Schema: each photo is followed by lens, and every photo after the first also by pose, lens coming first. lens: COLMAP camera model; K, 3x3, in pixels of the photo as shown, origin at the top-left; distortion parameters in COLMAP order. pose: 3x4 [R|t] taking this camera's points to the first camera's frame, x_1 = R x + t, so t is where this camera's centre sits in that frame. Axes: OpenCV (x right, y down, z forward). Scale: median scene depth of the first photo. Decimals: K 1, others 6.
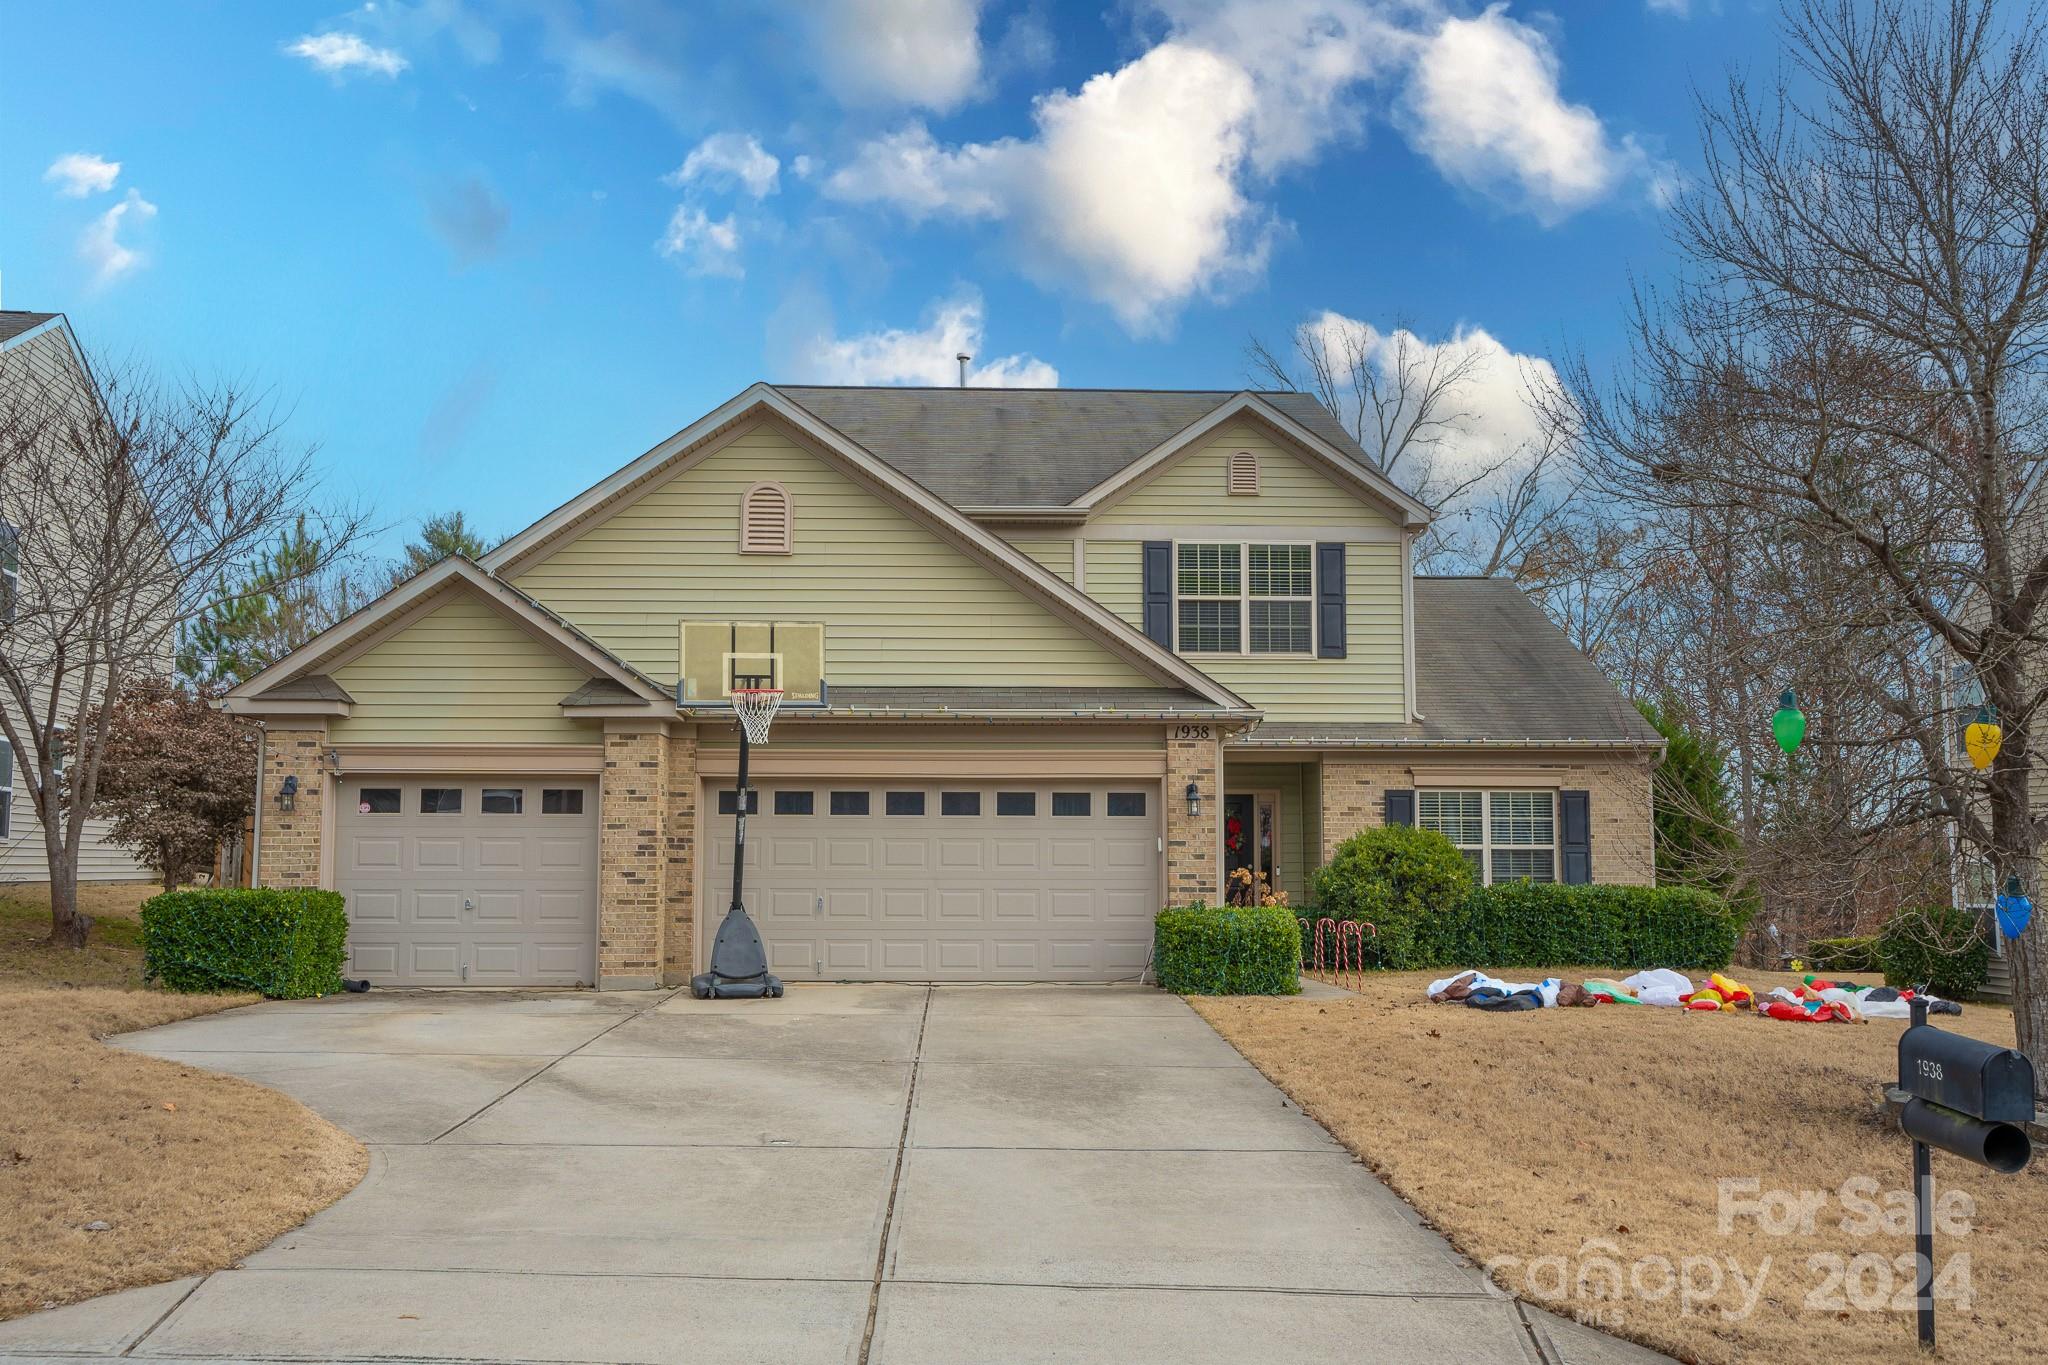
lens RADIAL K [[1801.9, 0, 1019.3], [0, 1801.9, 691.0], [0, 0, 1]] dist [0.014252, -0.004765]
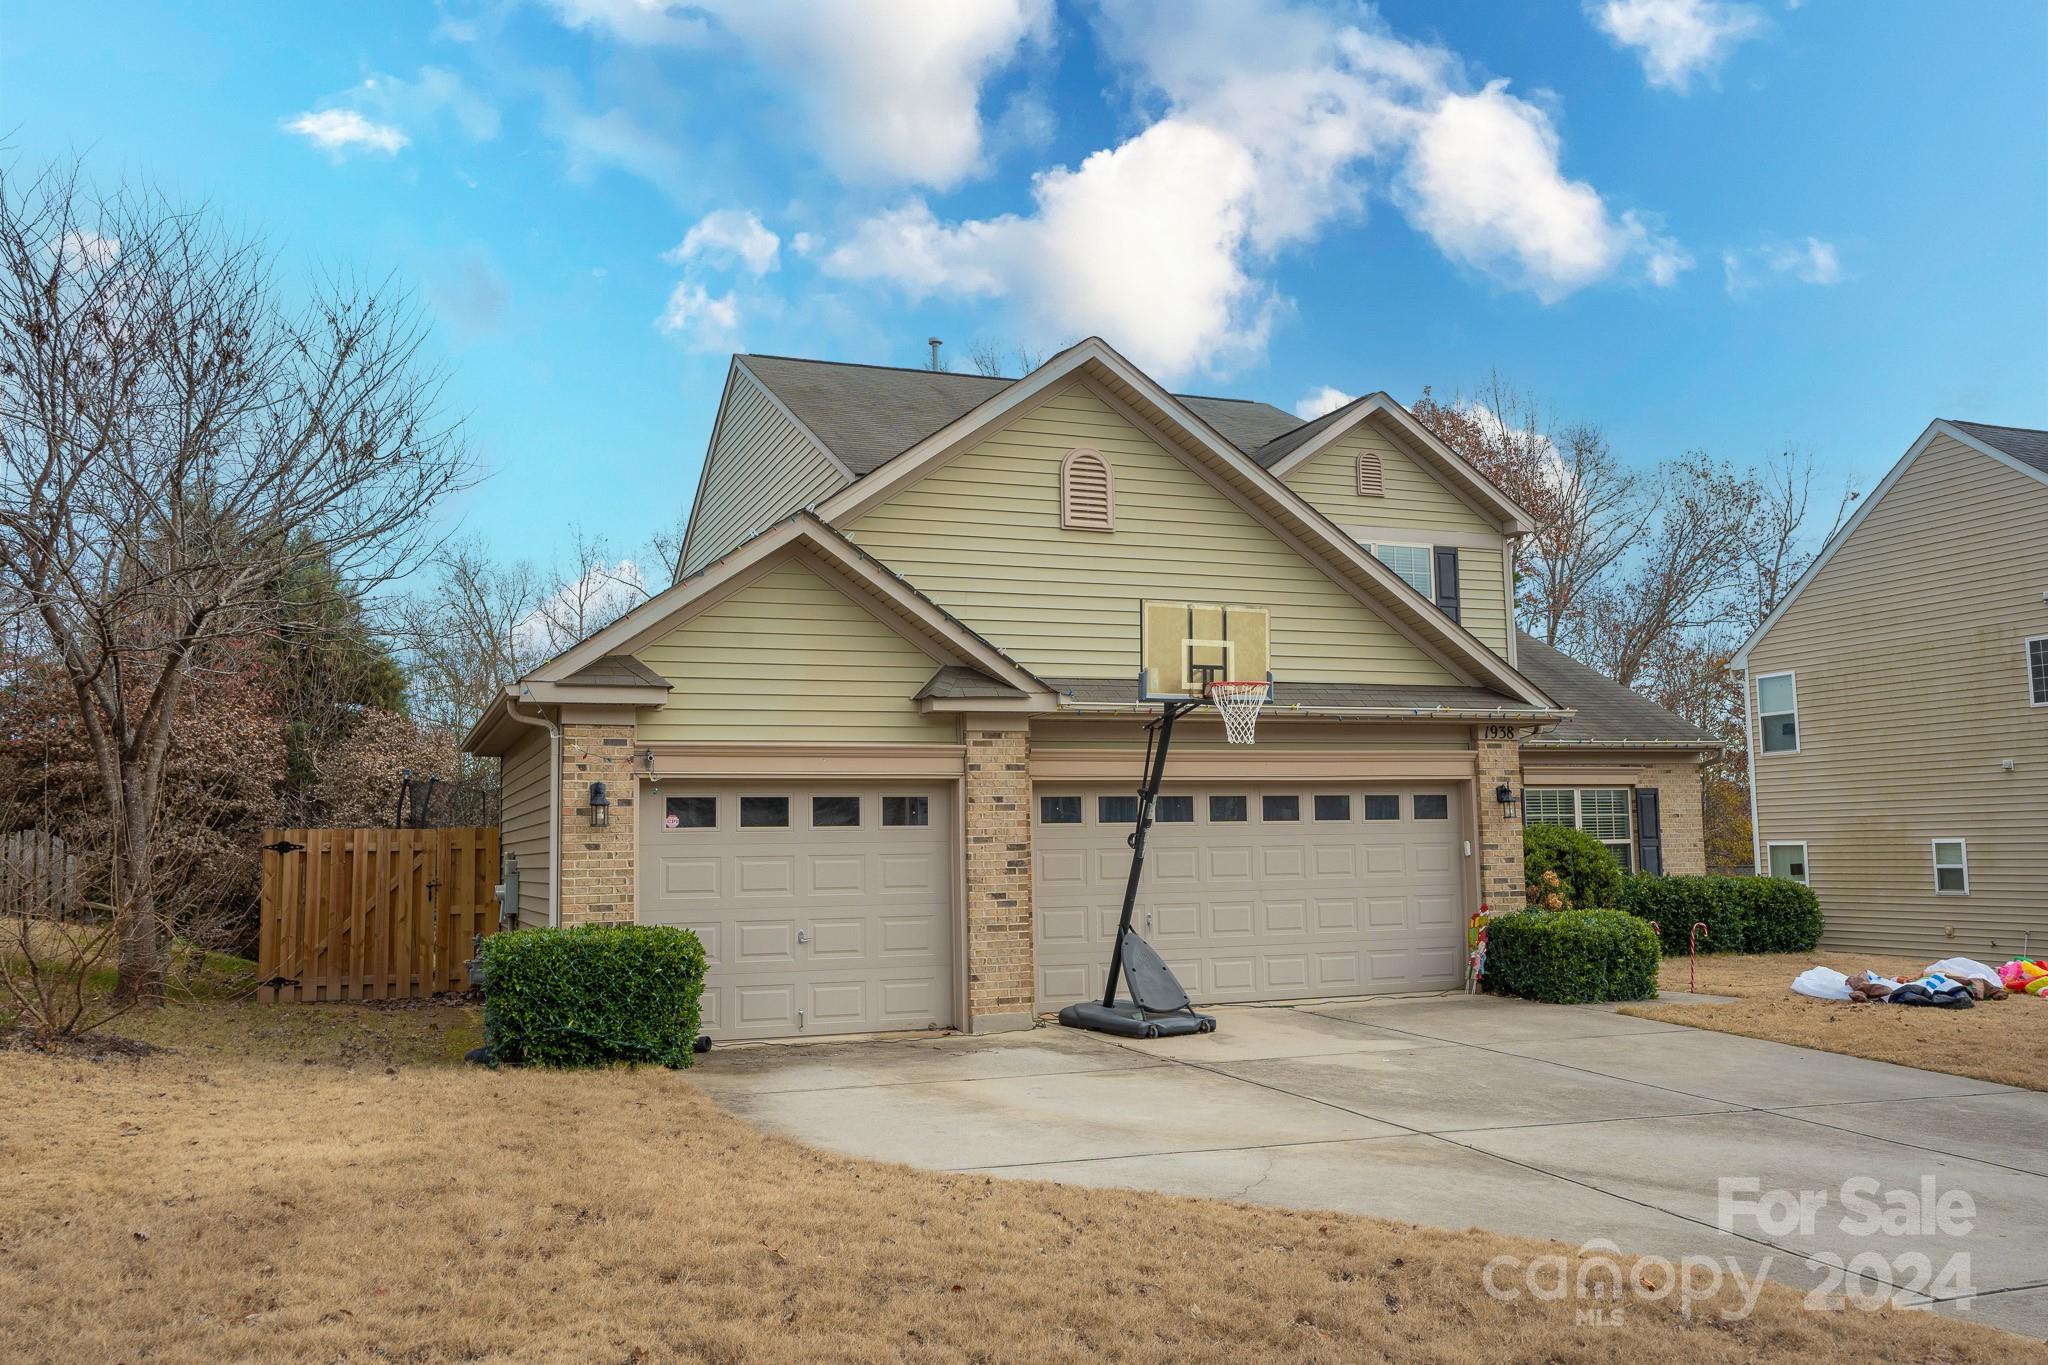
lens RADIAL K [[1646.0, 0, 1027.3], [0, 1646.0, 685.2], [0, 0, 1]] dist [-0.013319, 0.006832]
pose [[0.943185, 0.014671, 0.331944, -0.443910], [-0.013220, 0.999891, -0.006629, 0.006511], [-0.332005, 0.001865, 0.943276, 0.246525]]
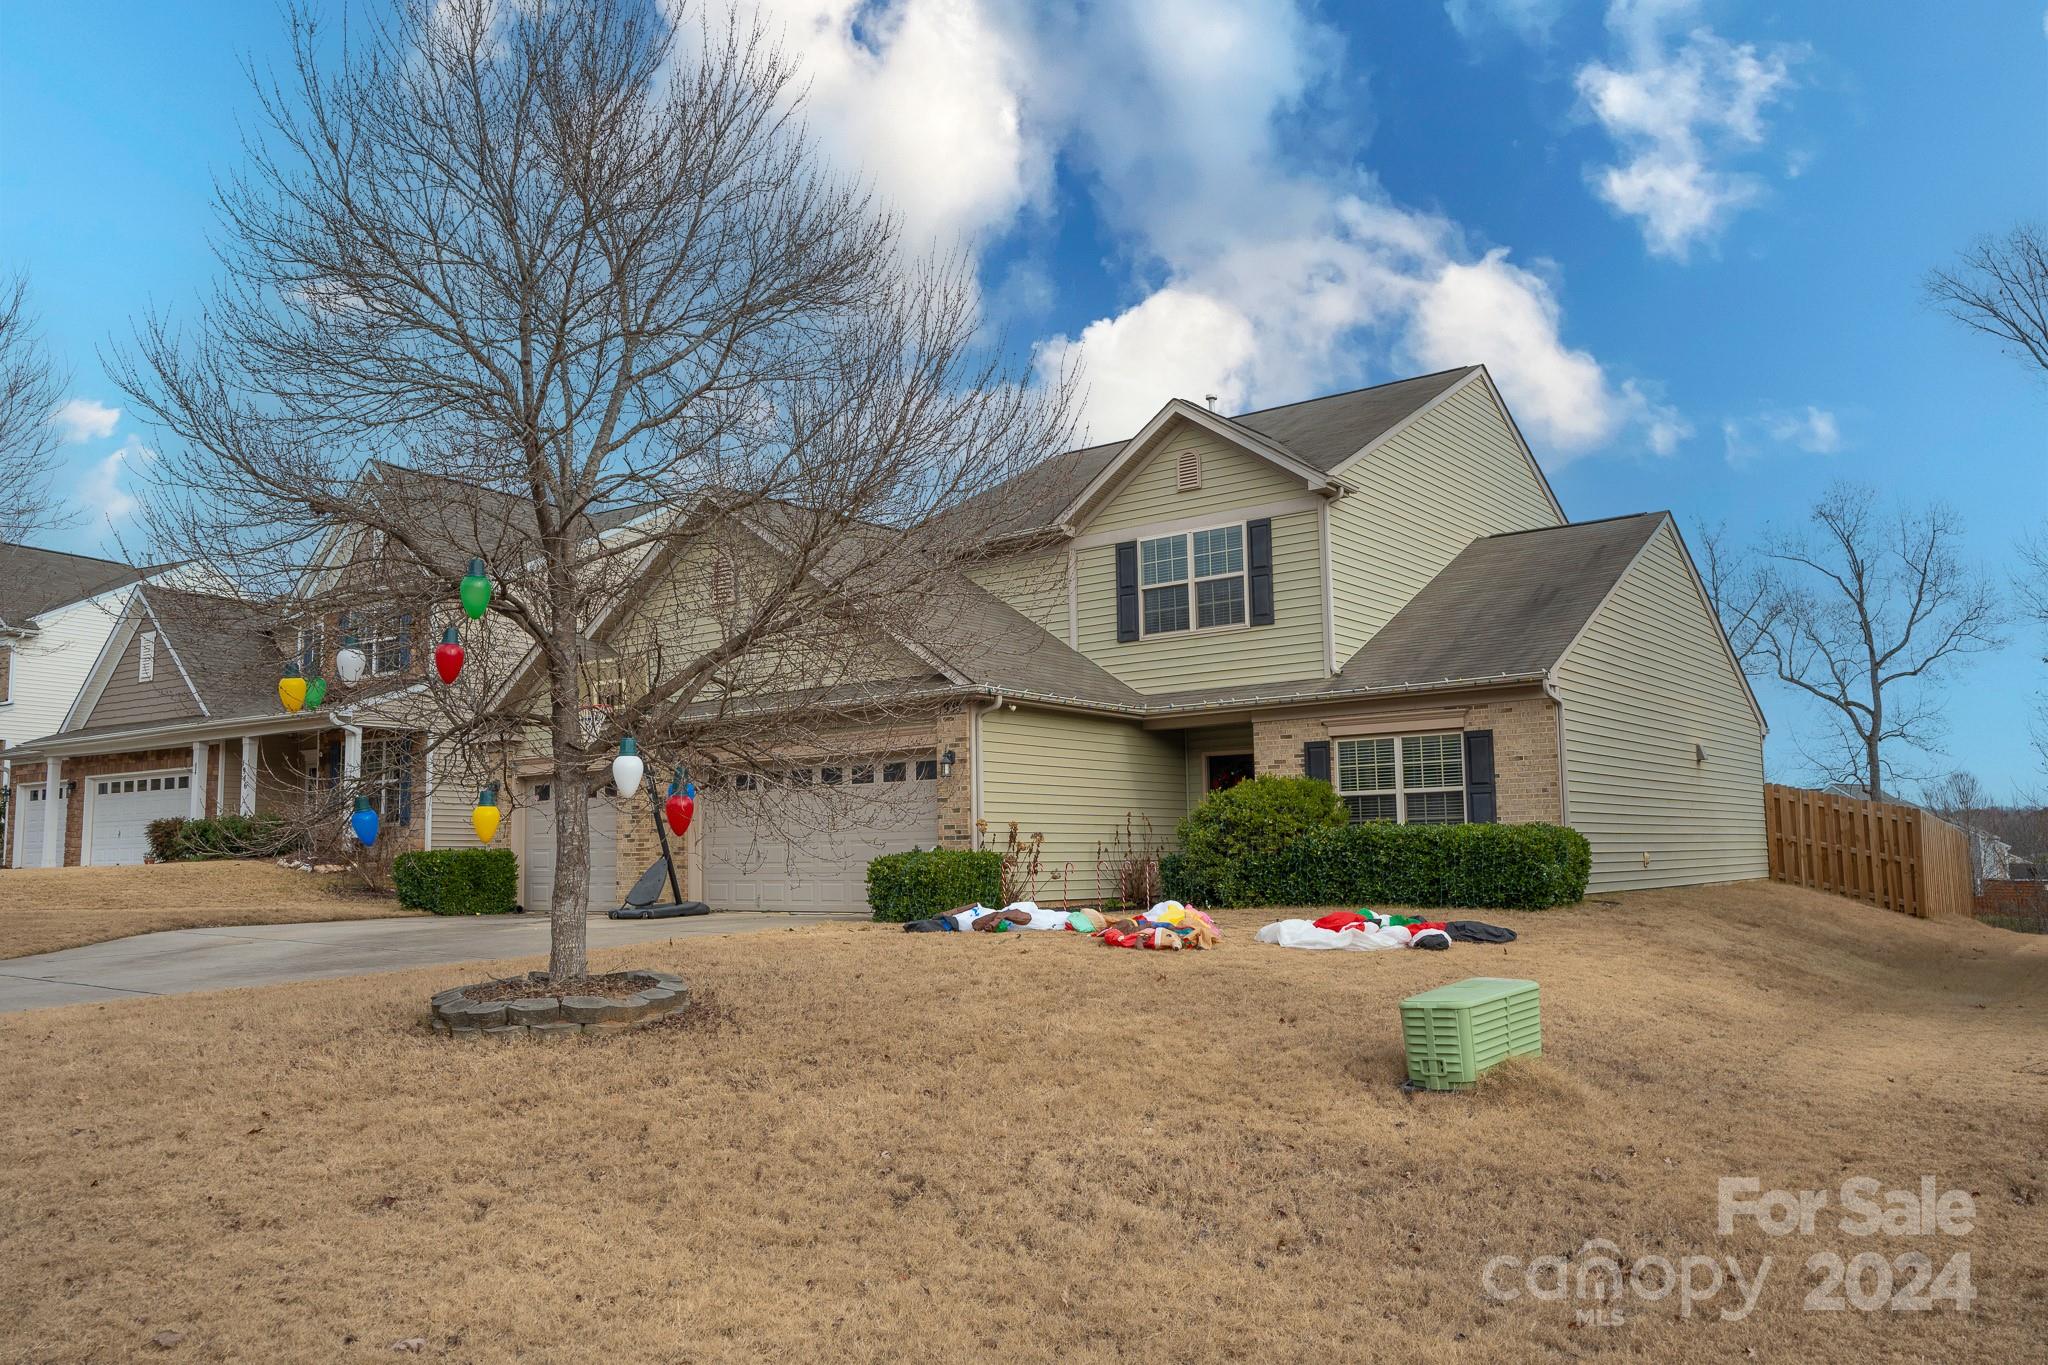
lens RADIAL K [[1513.3, 0, 1022.5], [0, 1513.3, 673.2], [0, 0, 1]] dist [0.006889, 0.009703]
pose [[0.763985, -0.093433, -0.638433, 0.792907], [0.082280, 0.995490, -0.047227, 0.051995], [0.639966, -0.016449, 0.768227, 0.247543]]
